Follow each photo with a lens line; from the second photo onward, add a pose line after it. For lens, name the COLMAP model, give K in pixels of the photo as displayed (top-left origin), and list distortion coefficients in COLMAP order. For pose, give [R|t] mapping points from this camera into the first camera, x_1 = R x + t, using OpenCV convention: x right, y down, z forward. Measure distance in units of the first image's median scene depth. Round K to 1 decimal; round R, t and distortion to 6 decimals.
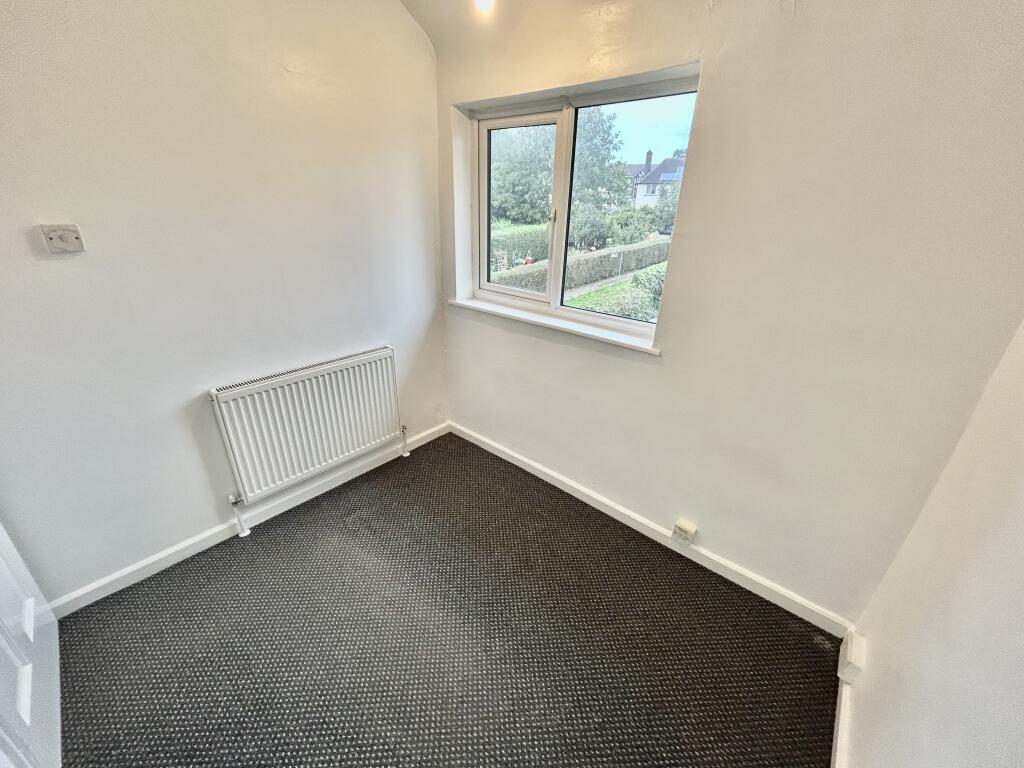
lens RADIAL K [[410.4, 0, 512.0], [0, 410.4, 384.0], [0, 0, 1]] dist [-0.000867, 0.000093]
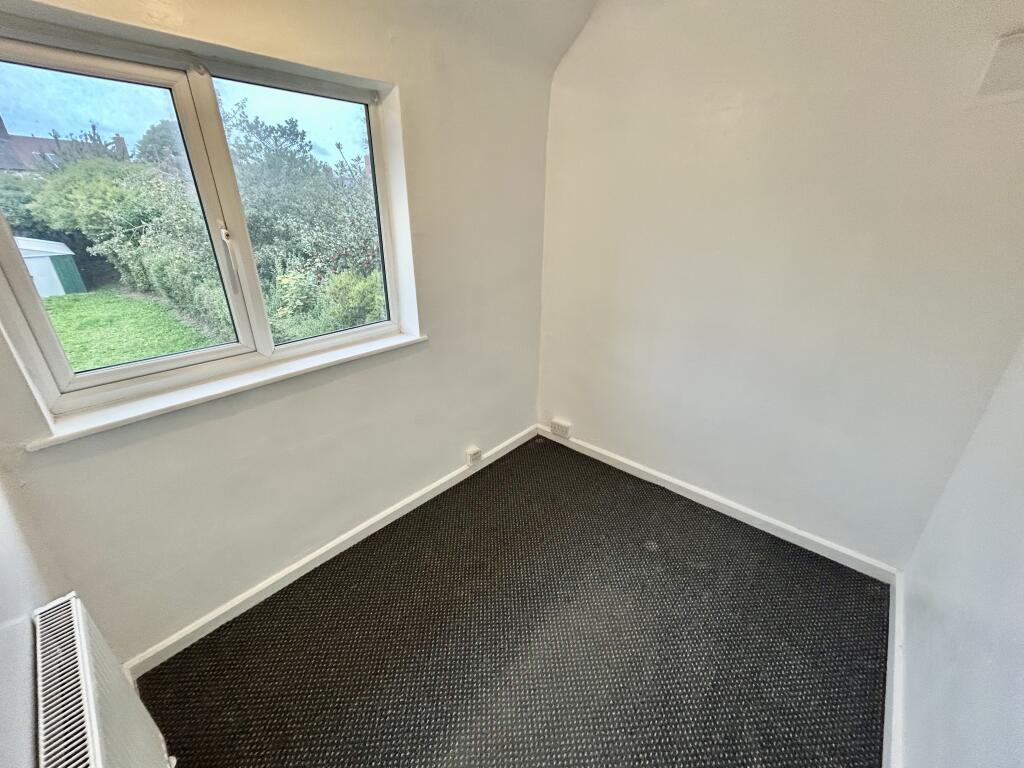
lens RADIAL K [[410.4, 0, 512.0], [0, 410.4, 384.0], [0, 0, 1]] dist [-0.000867, 0.000093]
pose [[0.018237, -0.428988, 0.903126, -0.684677], [0.400089, 0.830936, 0.386618, -0.297048], [-0.916295, 0.354280, 0.186787, 0.576164]]
